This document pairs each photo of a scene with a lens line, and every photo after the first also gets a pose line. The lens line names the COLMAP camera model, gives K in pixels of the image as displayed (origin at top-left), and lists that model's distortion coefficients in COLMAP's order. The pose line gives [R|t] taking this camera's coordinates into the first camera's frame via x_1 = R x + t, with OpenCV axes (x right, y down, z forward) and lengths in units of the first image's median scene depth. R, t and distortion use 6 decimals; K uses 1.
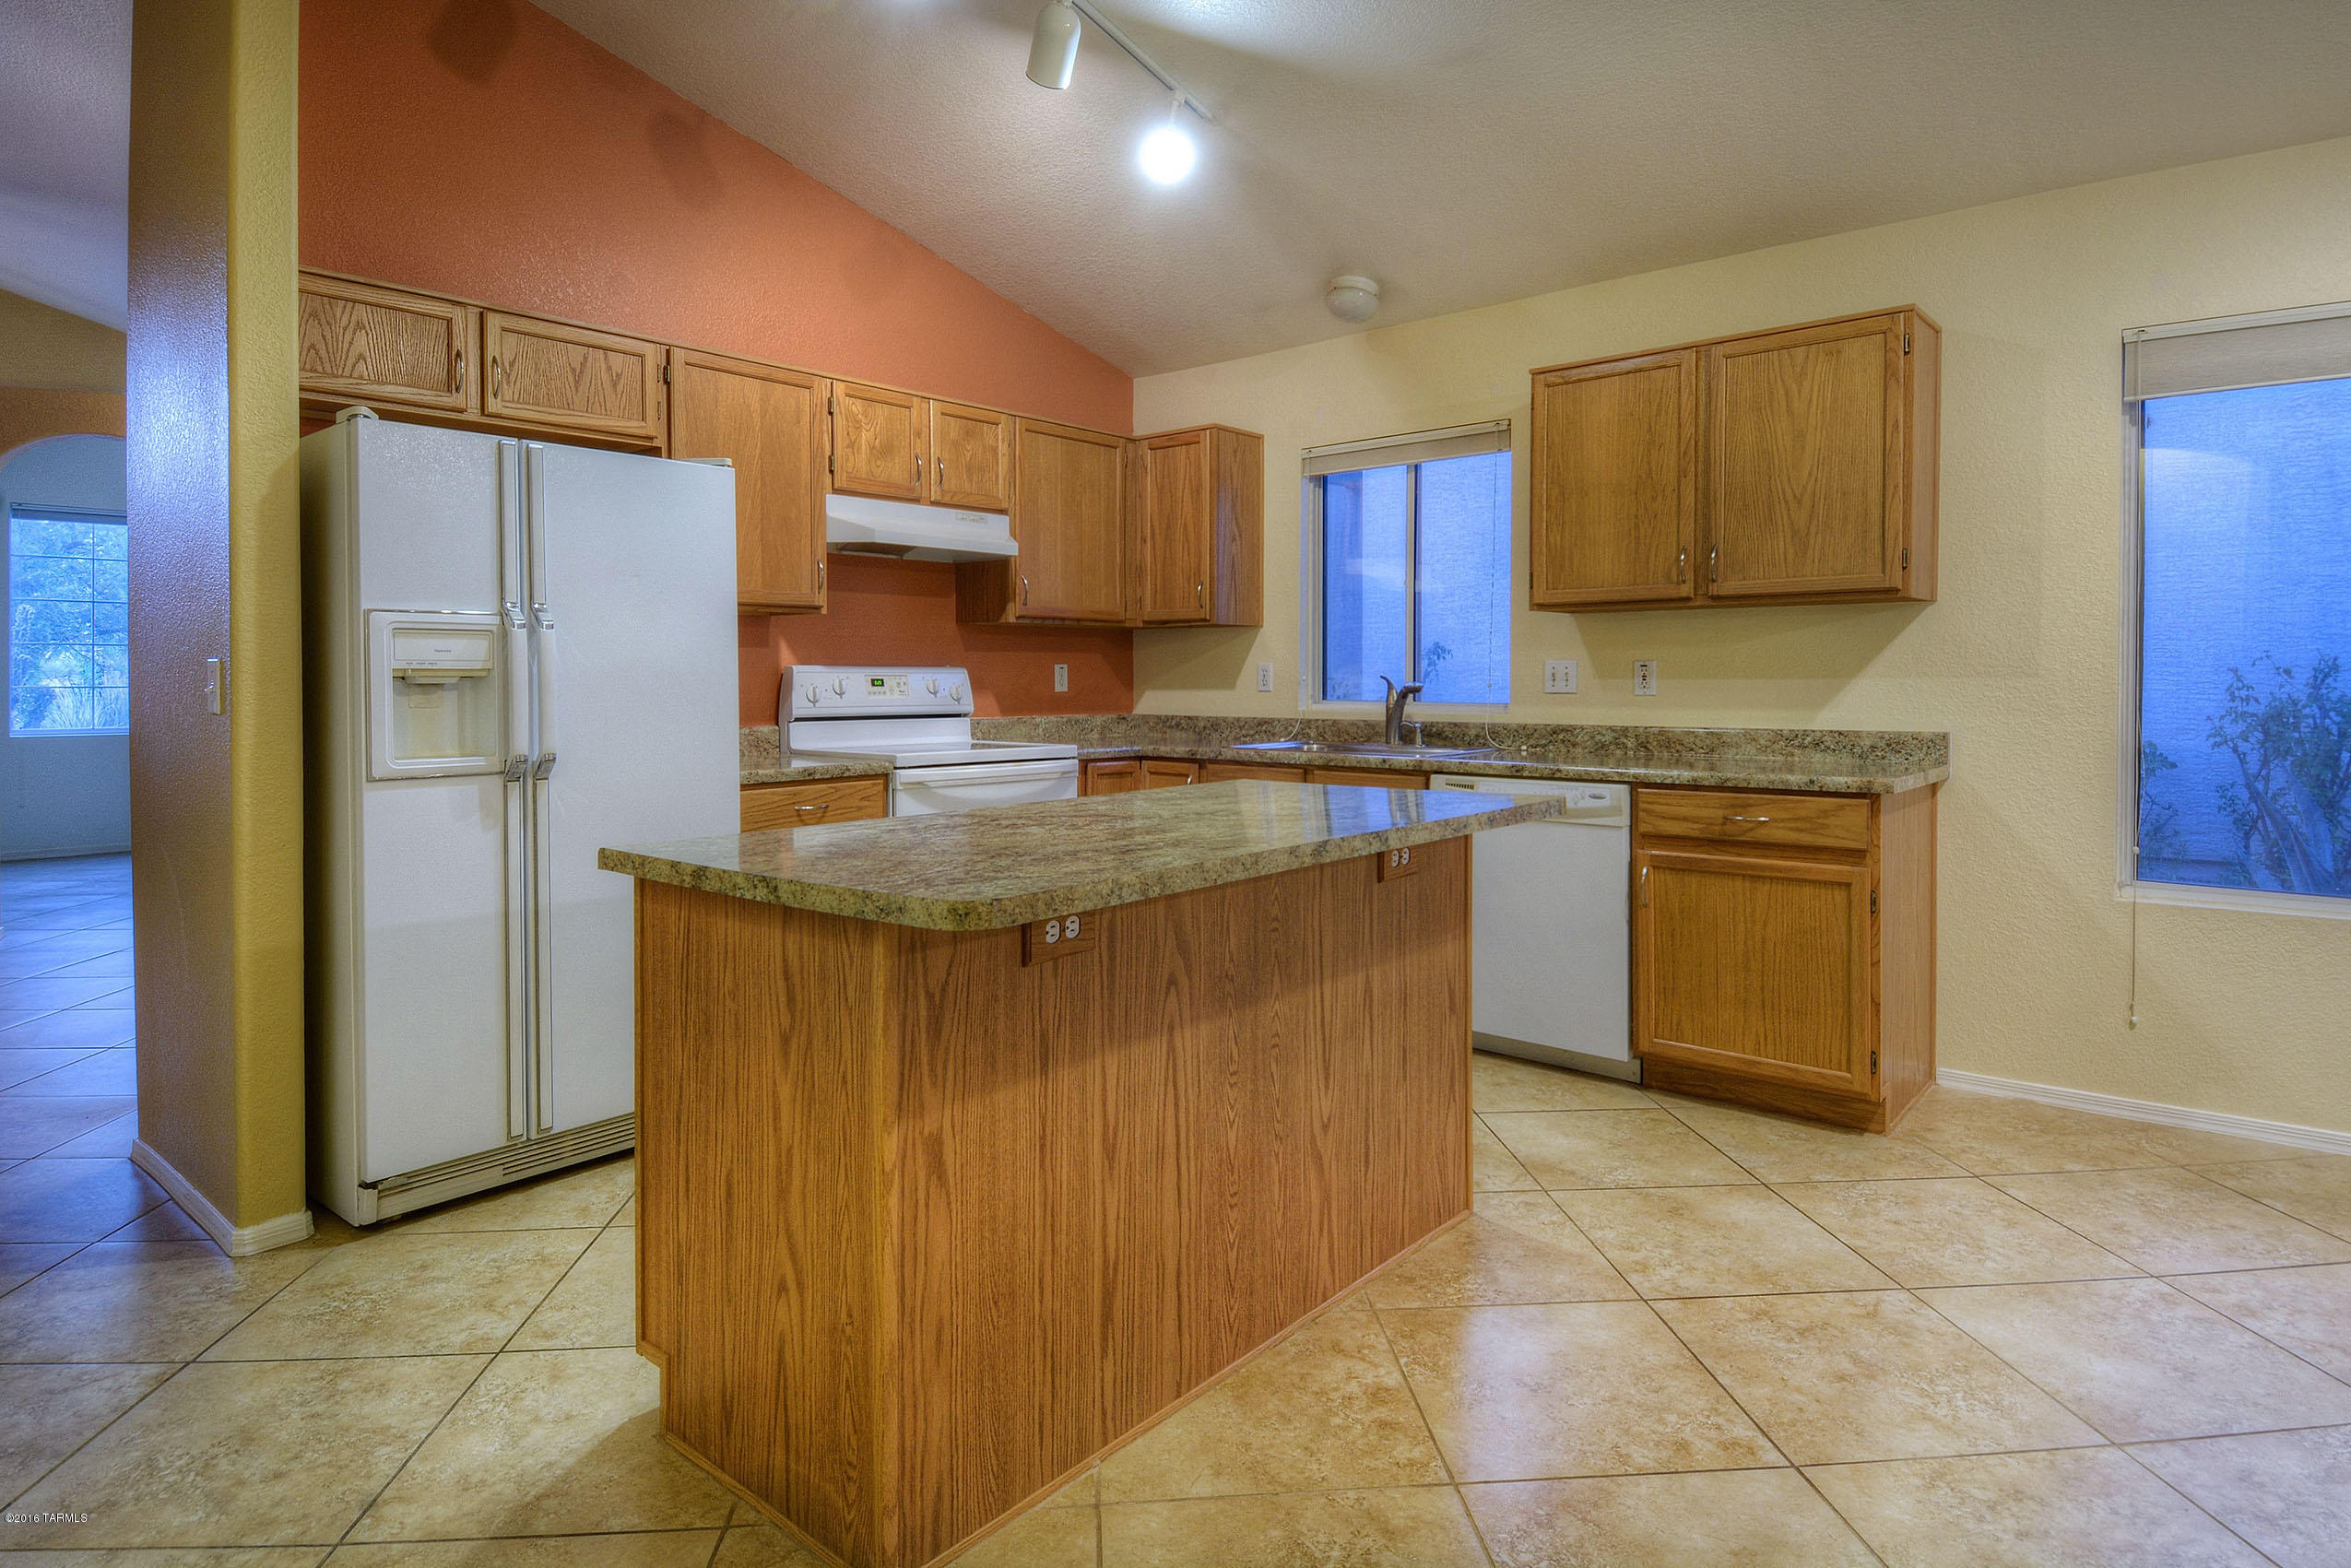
lens RADIAL K [[1493.8, 0, 1376.4], [0, 1493.8, 729.2], [0, 0, 1]] dist [0.044011, 0.003795]
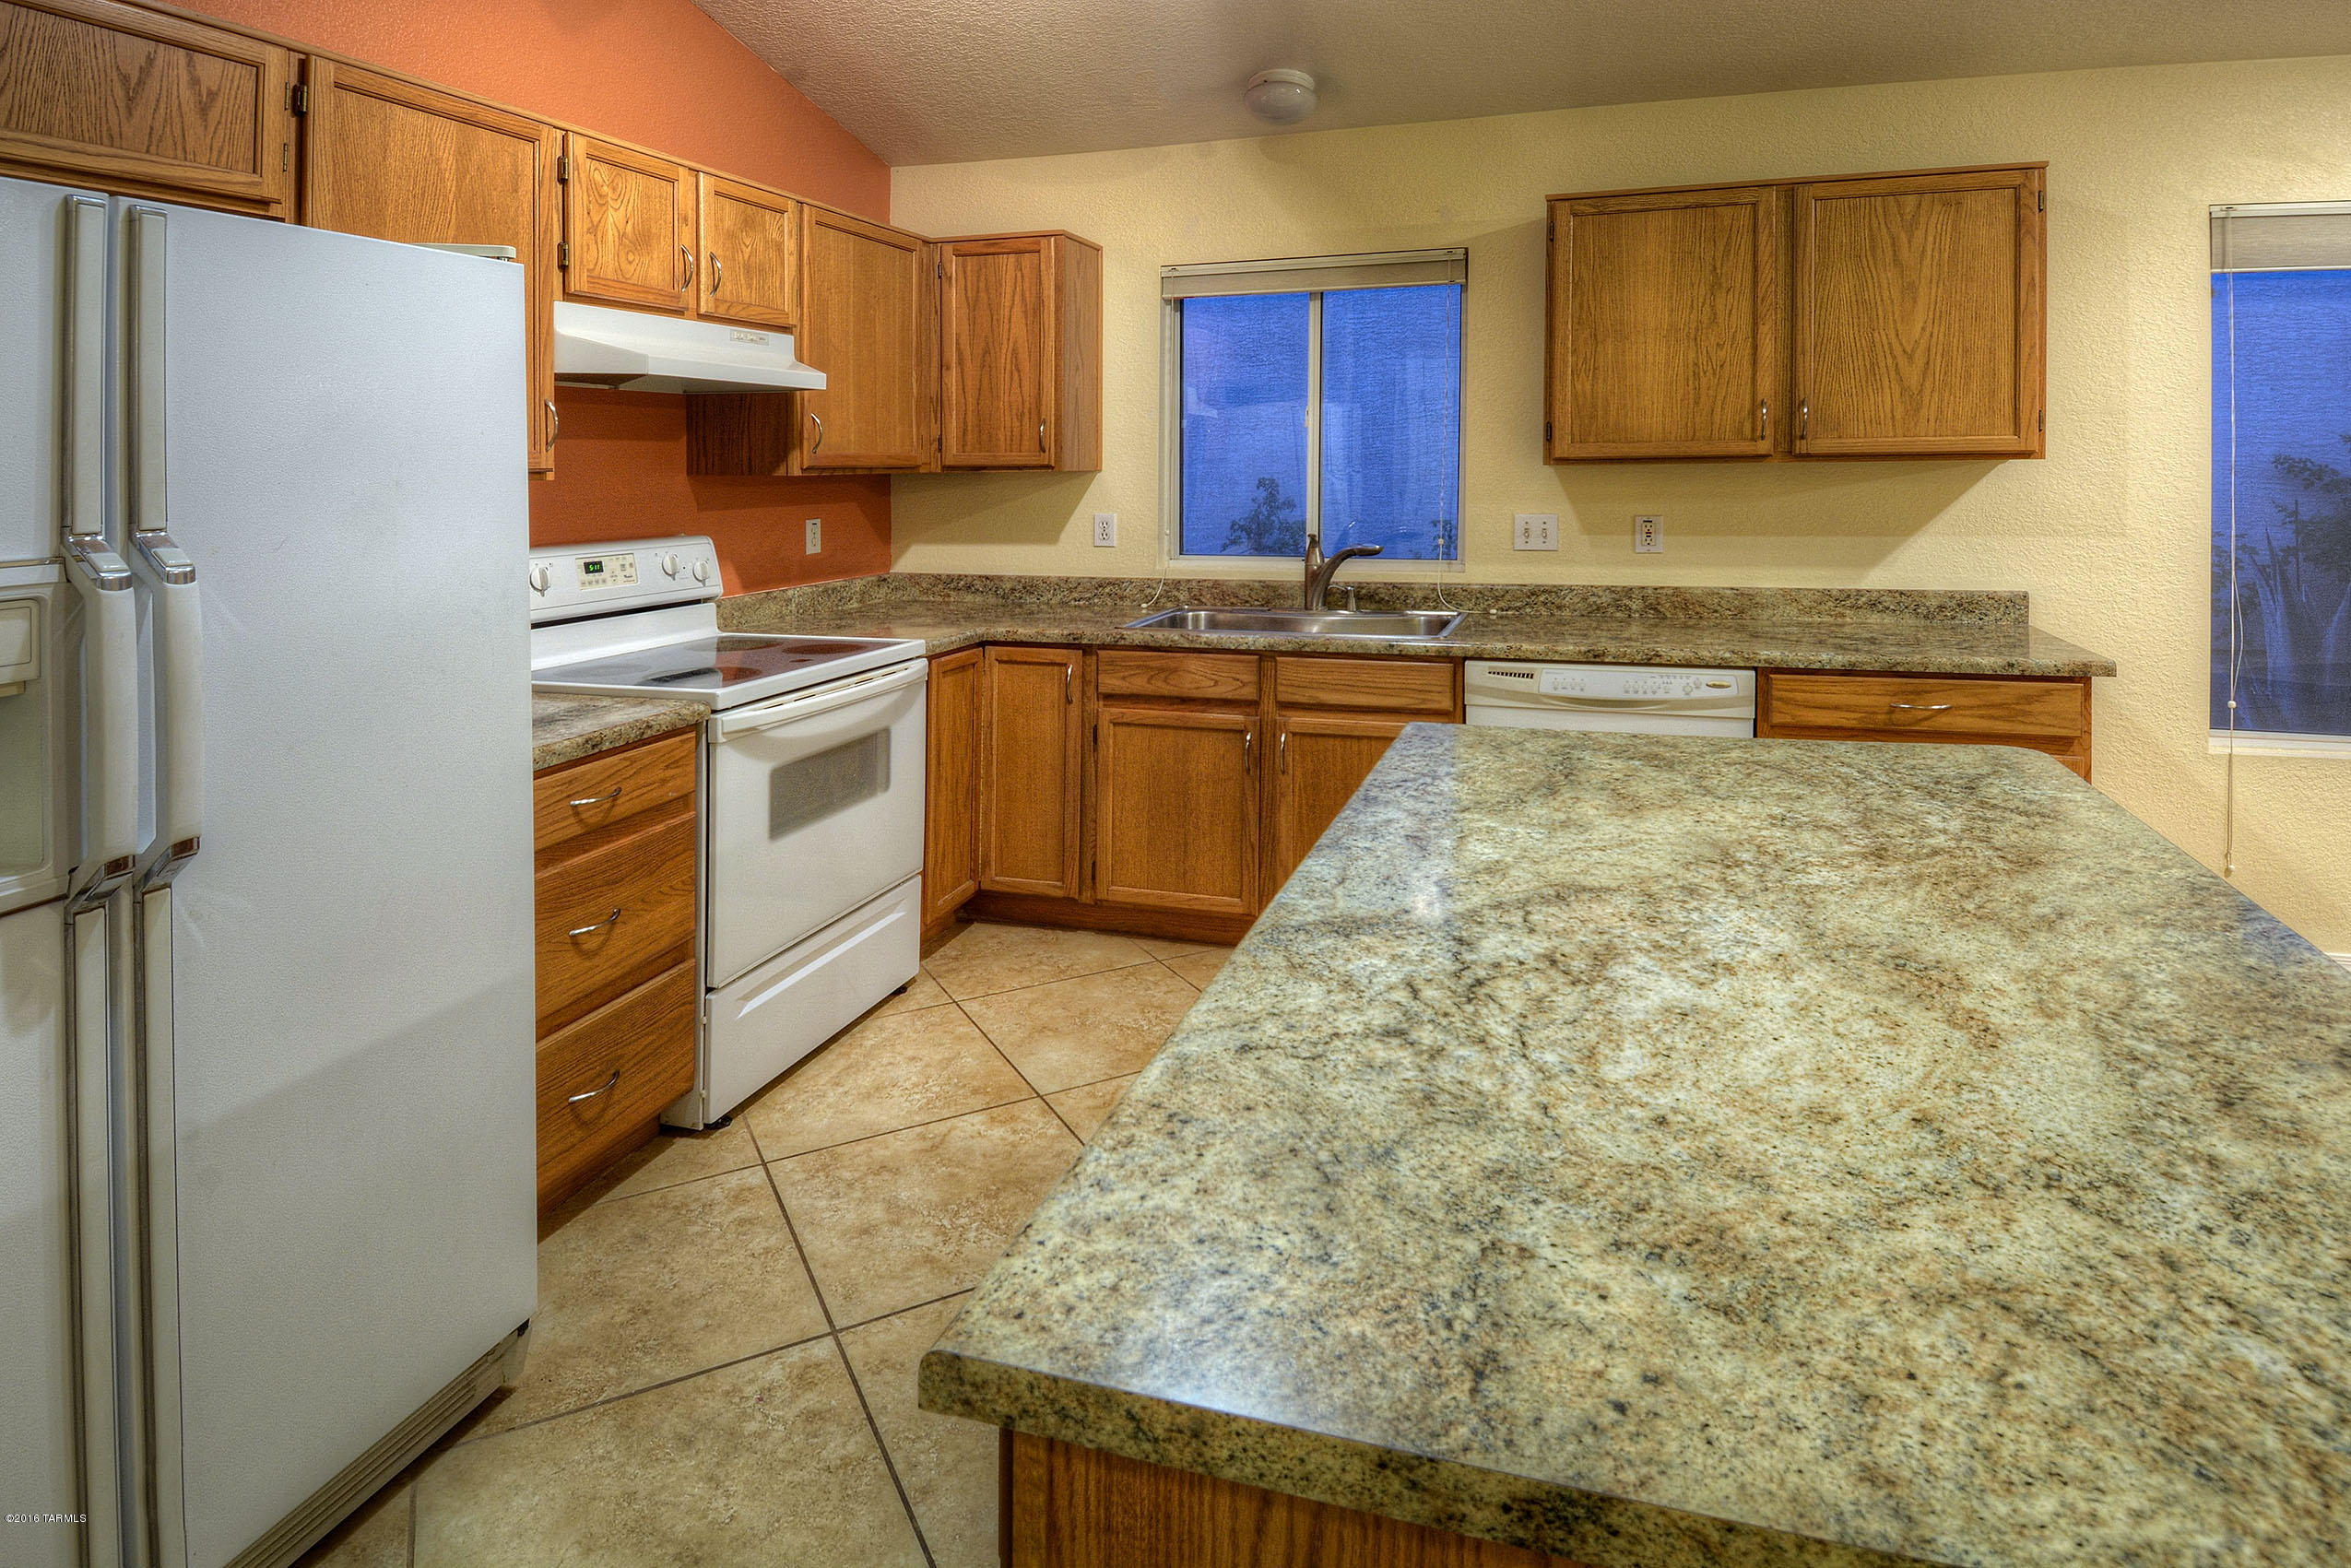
lens RADIAL K [[1260.2, 0, 1383.0], [0, 1260.2, 497.4], [0, 0, 1]] dist [0.005255, -0.007288]
pose [[0.901607, -0.027577, 0.431675, -0.302946], [0.030068, 0.999547, 0.001054, -0.062348], [-0.431509, 0.012030, 0.902028, 0.358782]]
